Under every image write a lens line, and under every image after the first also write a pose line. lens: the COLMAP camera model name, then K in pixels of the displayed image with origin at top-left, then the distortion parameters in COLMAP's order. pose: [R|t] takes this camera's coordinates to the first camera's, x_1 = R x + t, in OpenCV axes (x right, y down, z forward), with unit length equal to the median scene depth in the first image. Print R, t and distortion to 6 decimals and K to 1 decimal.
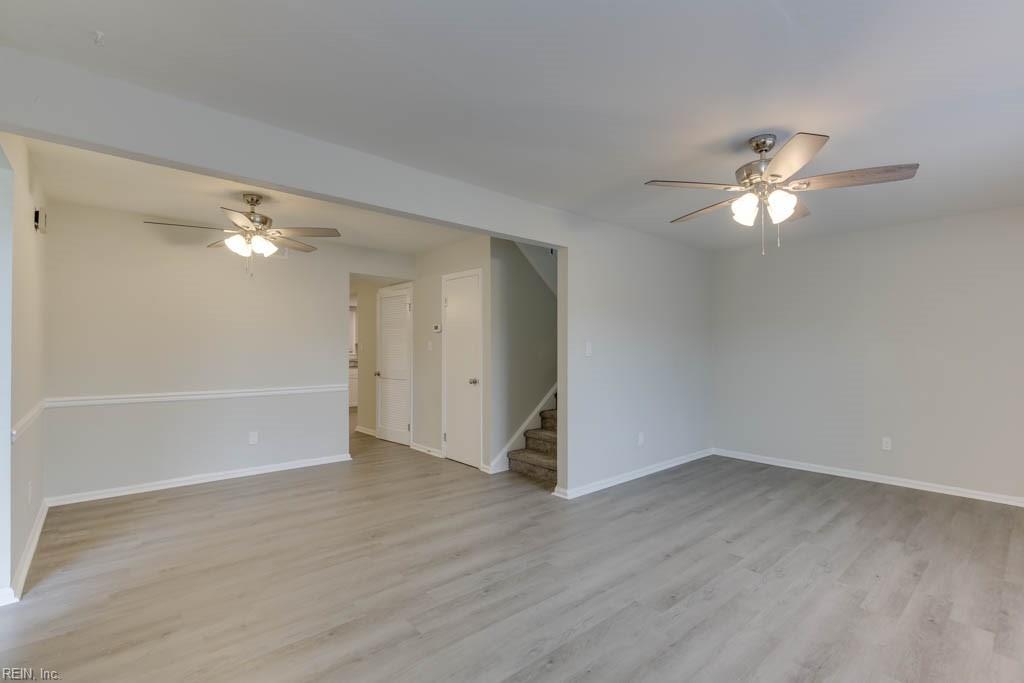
lens RADIAL K [[471.4, 0, 512.0], [0, 471.4, 341.5], [0, 0, 1]] dist [-0.002556, 0.001370]
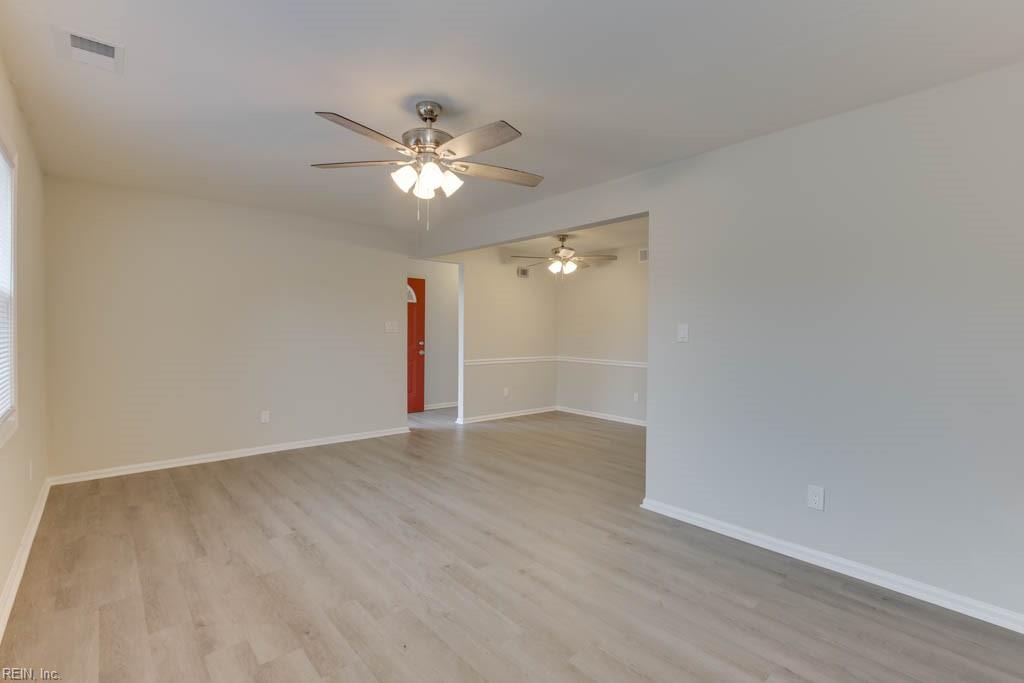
lens RADIAL K [[479.6, 0, 519.8], [0, 479.6, 342.8], [0, 0, 1]] dist [-0.004117, -0.000365]
pose [[-0.006739, 0.022115, -0.999733, 1.397262], [0.011059, 0.999696, 0.022040, 0.018293], [0.999916, -0.010908, -0.006981, 1.106481]]
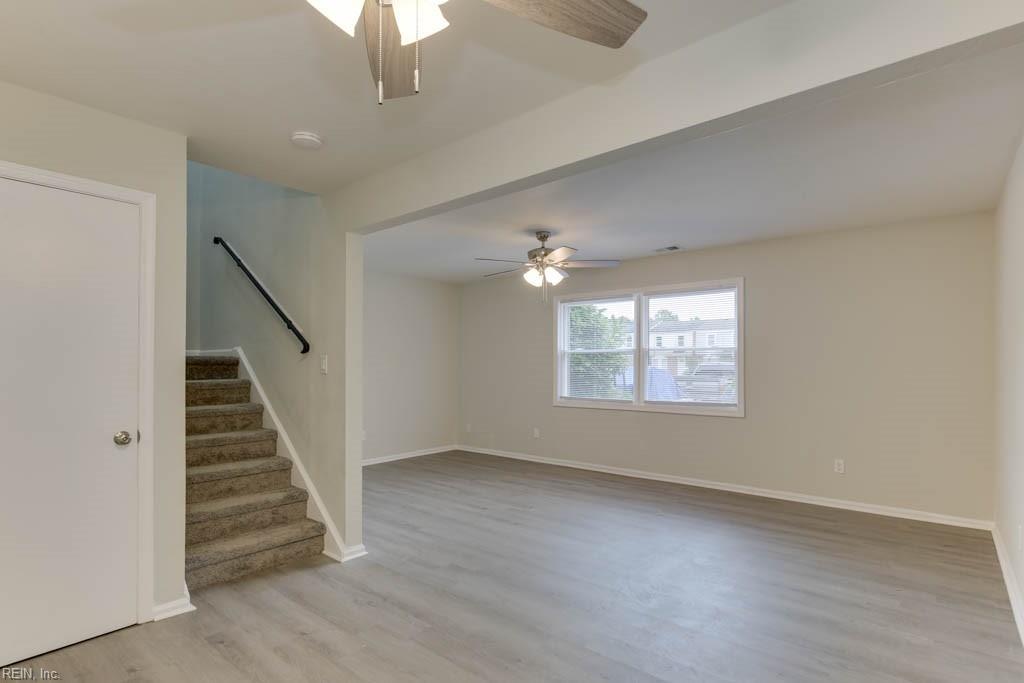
lens RADIAL K [[521.7, 0, 513.3], [0, 521.7, 360.1], [0, 0, 1]] dist [-0.001794, -0.000343]
pose [[-0.146186, 0.000464, 0.989257, -1.113453], [-0.010398, 0.999944, -0.002005, 0.007973], [-0.989202, -0.010579, -0.146173, 1.247234]]
